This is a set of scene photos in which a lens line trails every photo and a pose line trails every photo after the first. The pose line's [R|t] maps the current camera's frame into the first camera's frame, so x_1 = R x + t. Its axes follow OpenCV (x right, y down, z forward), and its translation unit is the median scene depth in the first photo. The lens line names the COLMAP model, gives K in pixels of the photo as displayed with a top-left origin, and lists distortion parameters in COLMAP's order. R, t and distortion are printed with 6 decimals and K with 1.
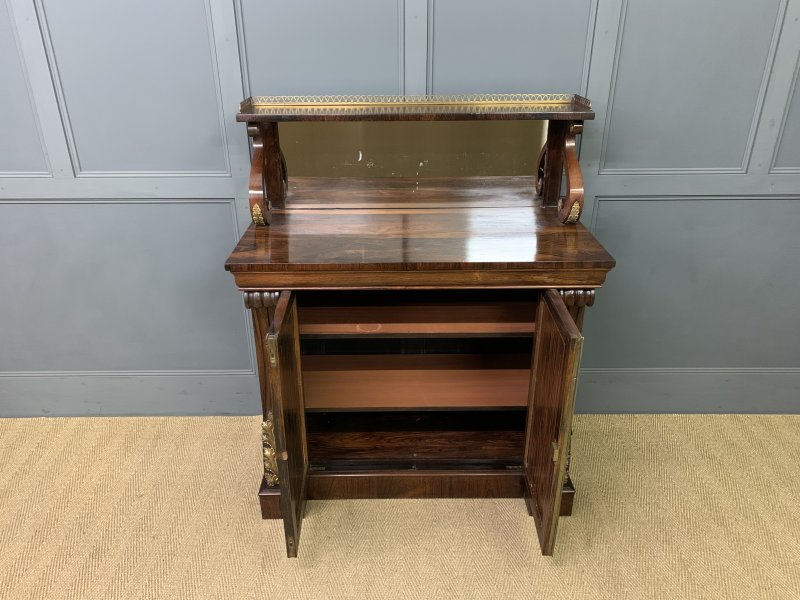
lens RADIAL K [[619.6, 0, 393.0], [0, 619.6, 293.0], [0, 0, 1]] dist [0.008035, 0.003270]
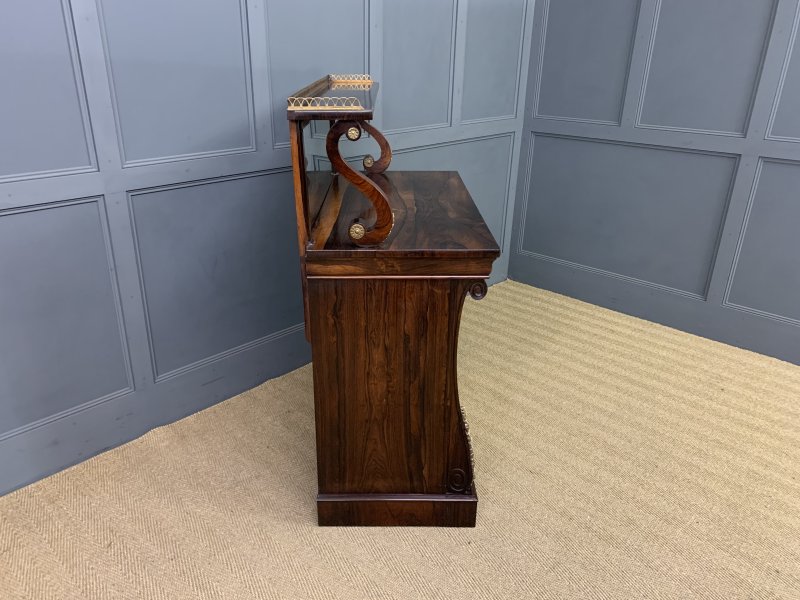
lens RADIAL K [[612.1, 0, 385.8], [0, 612.1, 299.7], [0, 0, 1]] dist [0.123950, -0.176778]
pose [[0.699025, -0.262236, 0.665279, -0.634469], [0.287413, 0.954912, 0.074411, 0.049042], [-0.654796, 0.139194, 0.742877, 0.060096]]
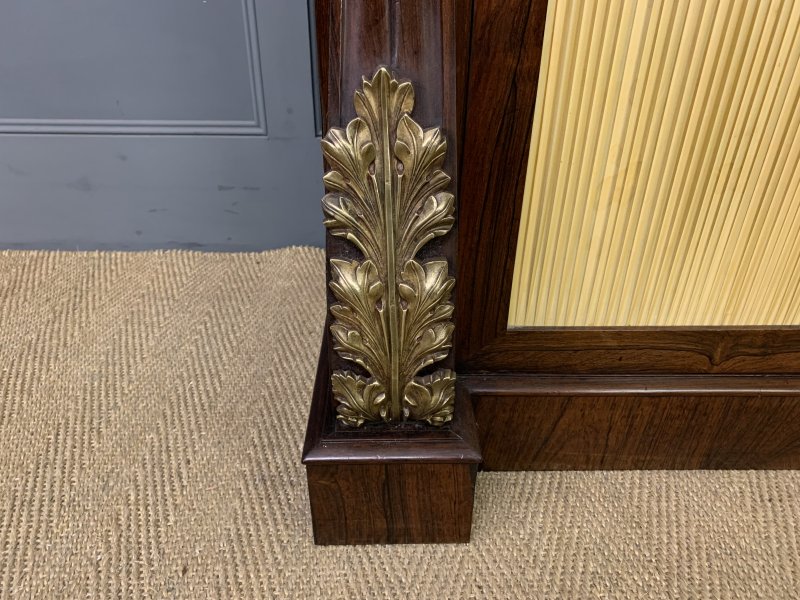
lens RADIAL K [[621.1, 0, 398.2], [0, 621.1, 300.2], [0, 0, 1]] dist [0.008508, 0.002485]
pose [[0.999820, 0.011279, 0.015279, -0.173120], [-0.012915, 0.993669, 0.111600, 0.221028], [-0.013923, -0.111777, 0.993636, 0.717839]]
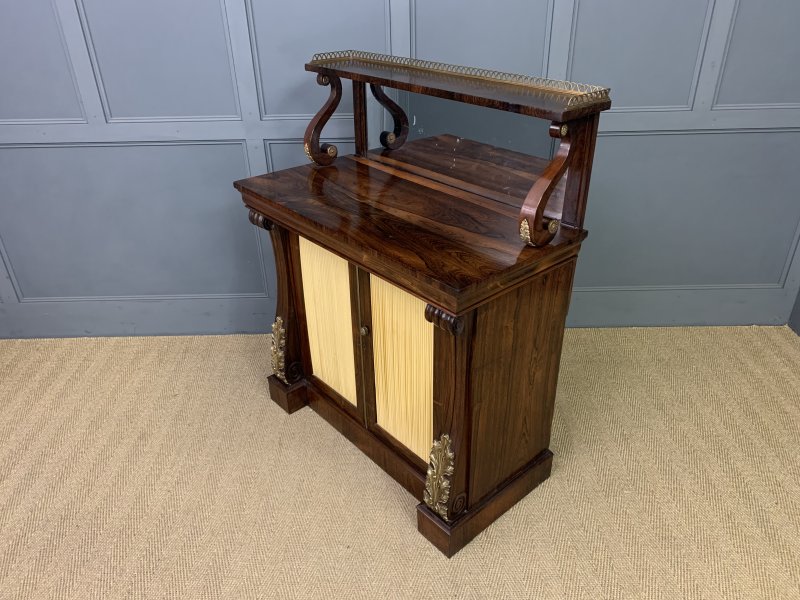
lens RADIAL K [[621.1, 0, 398.2], [0, 621.1, 300.2], [0, 0, 1]] dist [0.008508, 0.002485]
pose [[0.999884, -0.013701, -0.006587, 0.031230], [0.014175, 0.996834, 0.078236, 0.058887], [0.005494, -0.078320, 0.996913, -0.174532]]
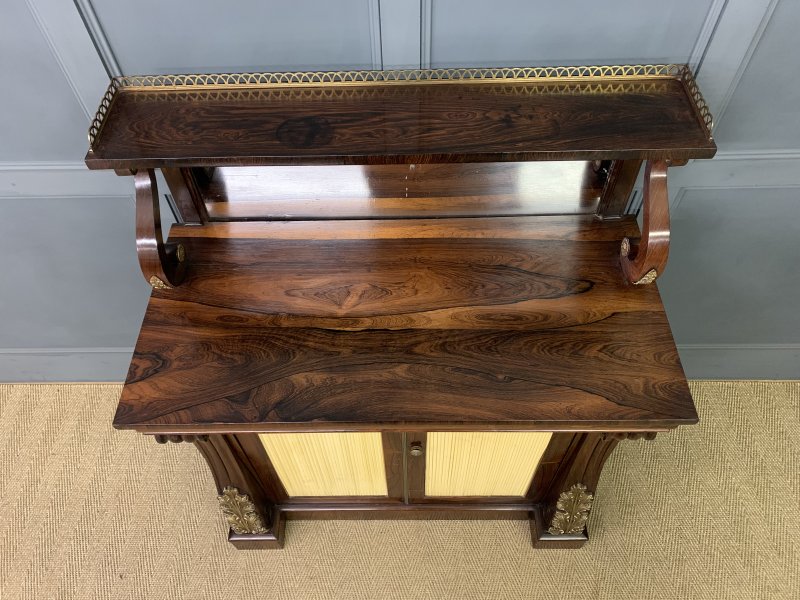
lens RADIAL K [[620.9, 0, 391.7], [0, 620.9, 297.8], [0, 0, 1]] dist [0.003431, 0.002860]
pose [[0.999652, -0.004878, -0.025910, 0.039305], [0.016786, 0.875569, 0.482801, -0.380600], [0.020331, -0.483068, 0.875347, 0.372253]]
